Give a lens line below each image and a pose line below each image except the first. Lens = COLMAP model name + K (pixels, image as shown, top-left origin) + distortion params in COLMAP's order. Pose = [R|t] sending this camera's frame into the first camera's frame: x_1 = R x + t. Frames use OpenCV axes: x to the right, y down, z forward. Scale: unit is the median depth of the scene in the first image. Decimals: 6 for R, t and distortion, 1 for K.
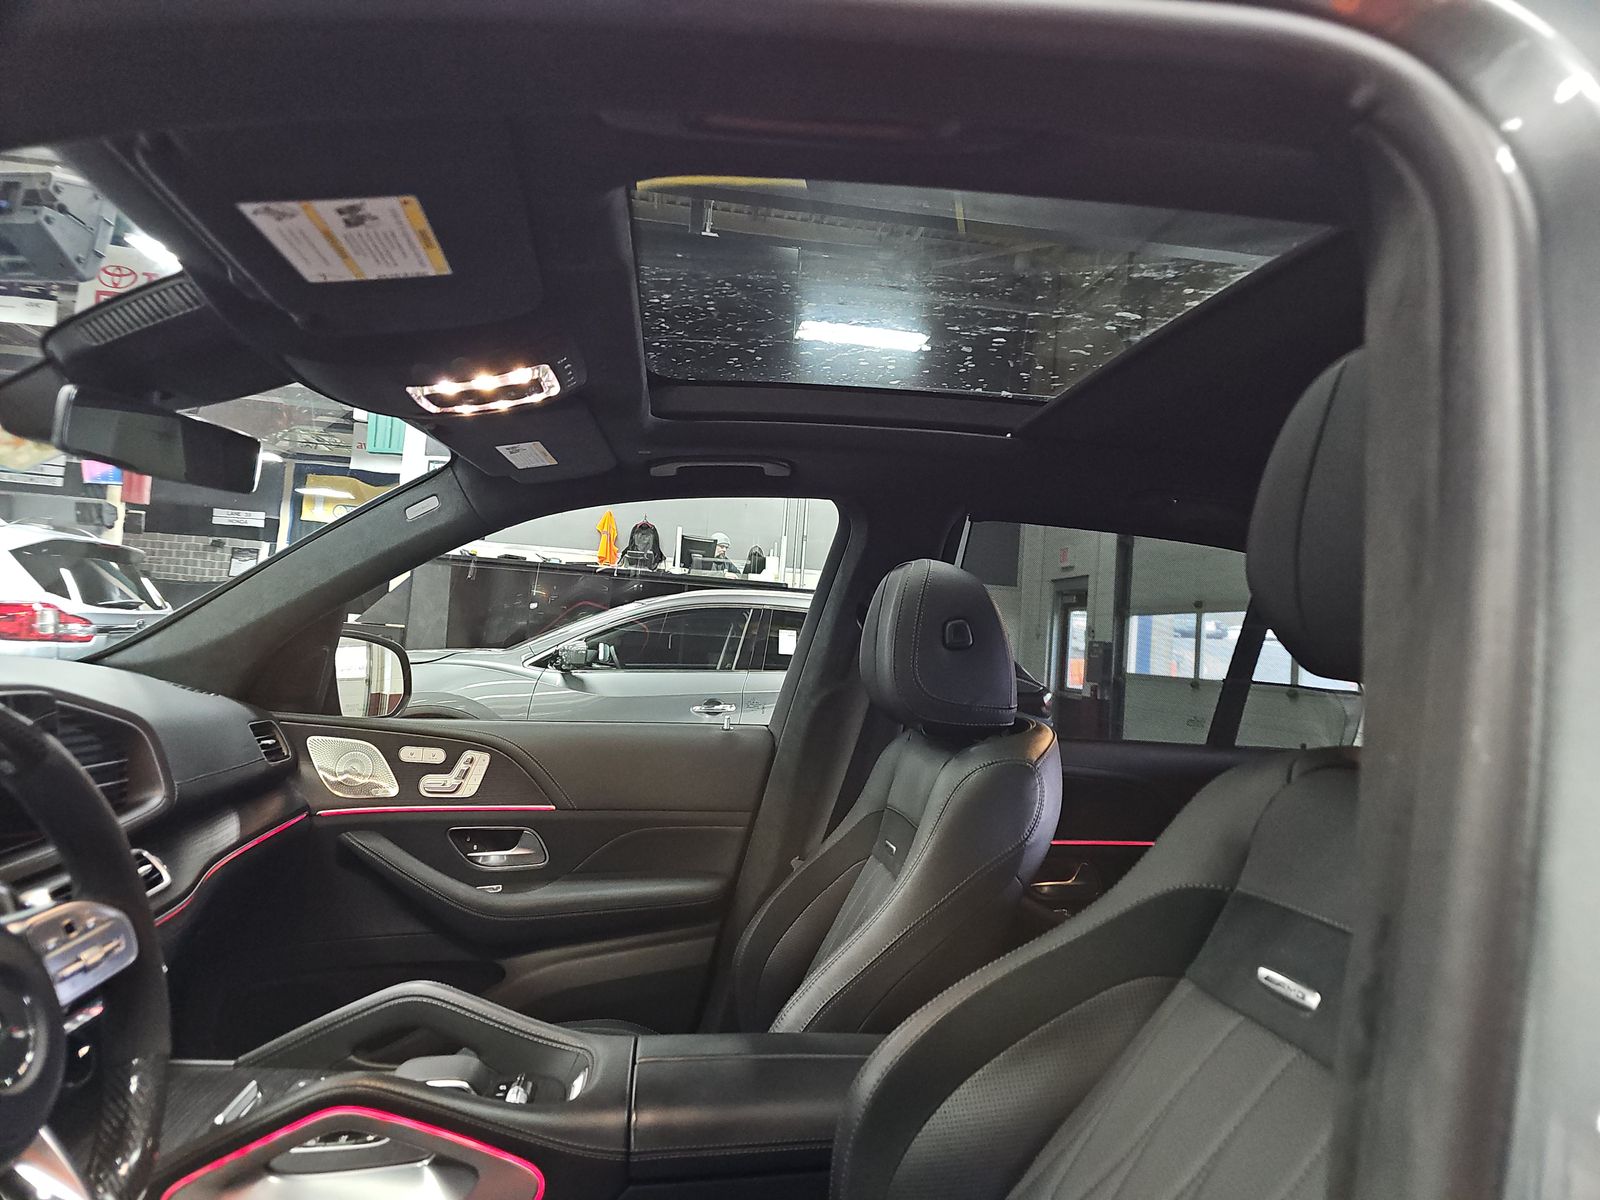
lens RADIAL K [[1059.5, 0, 764.9], [0, 1059.5, 603.0], [0, 0, 1]] dist [0.054993, -0.080448]
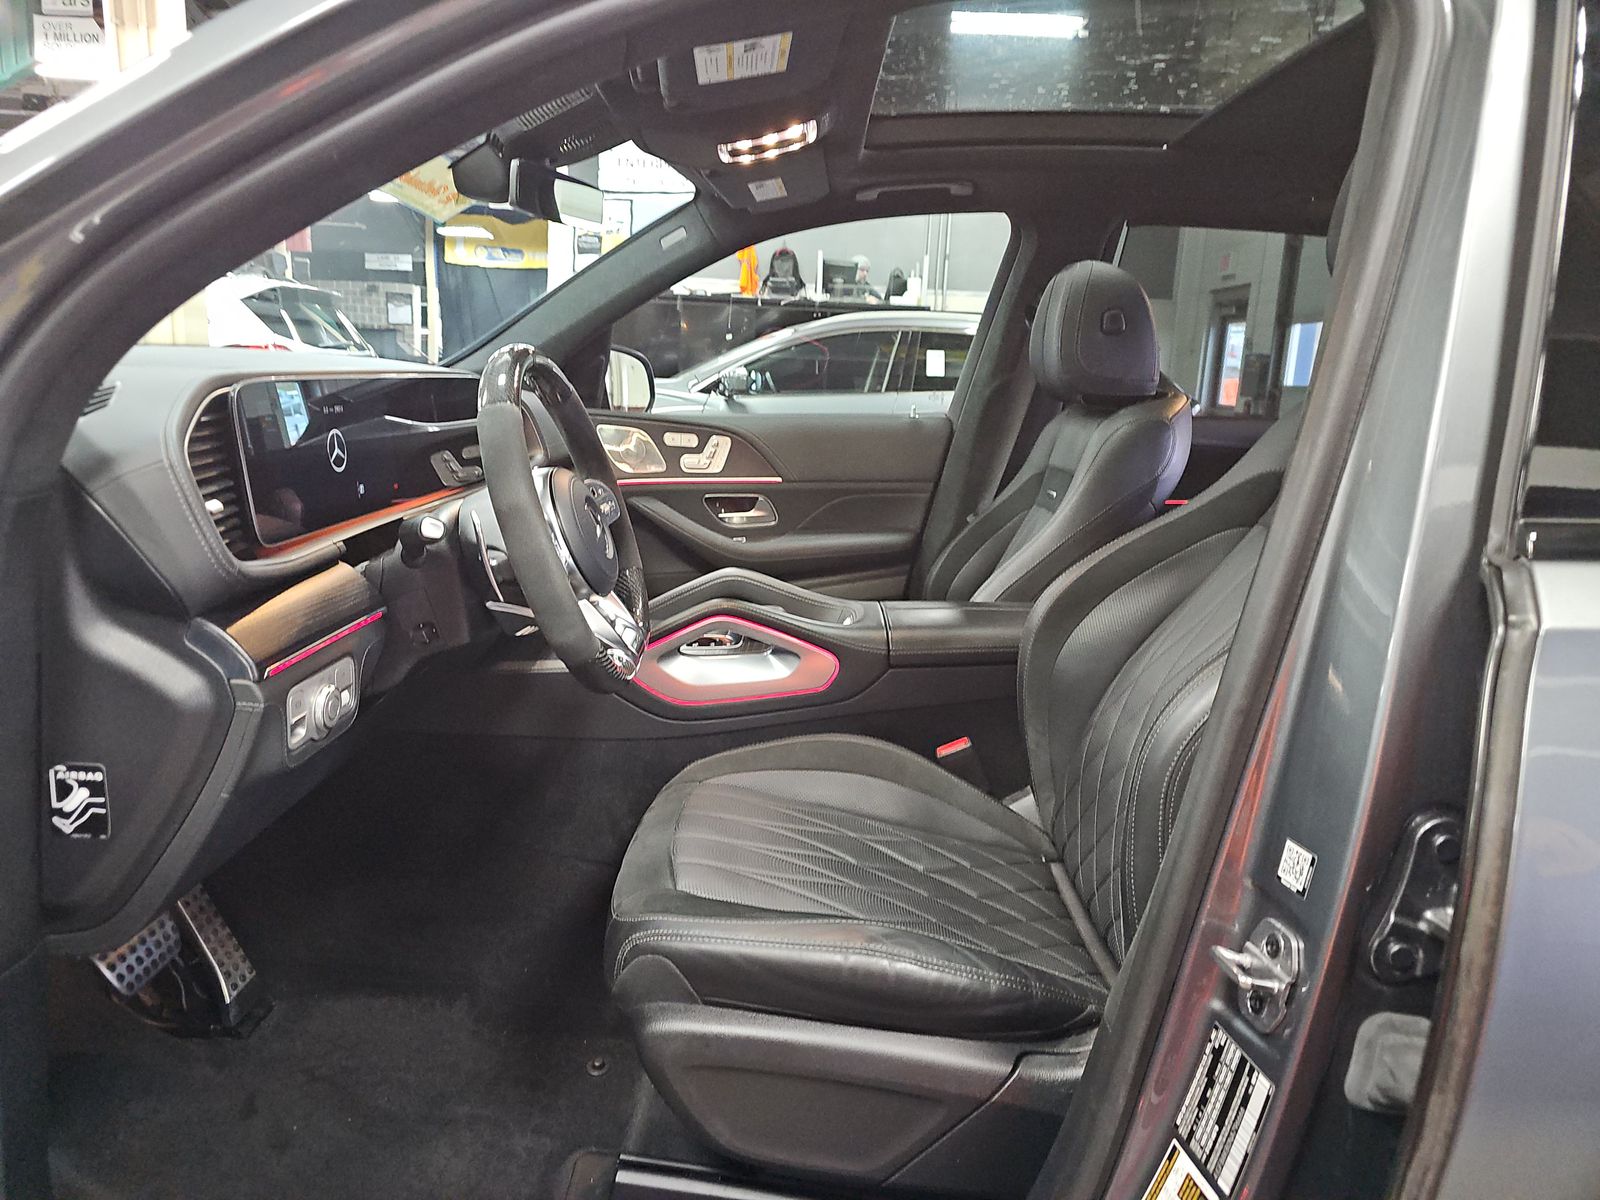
lens RADIAL K [[1059.5, 0, 764.9], [0, 1059.5, 603.0], [0, 0, 1]] dist [0.054993, -0.080448]
pose [[0.992088, -0.005152, -0.125440, -0.020466], [0.035686, 0.969516, 0.242415, 0.008921], [0.120367, -0.244973, 0.962029, -0.101027]]
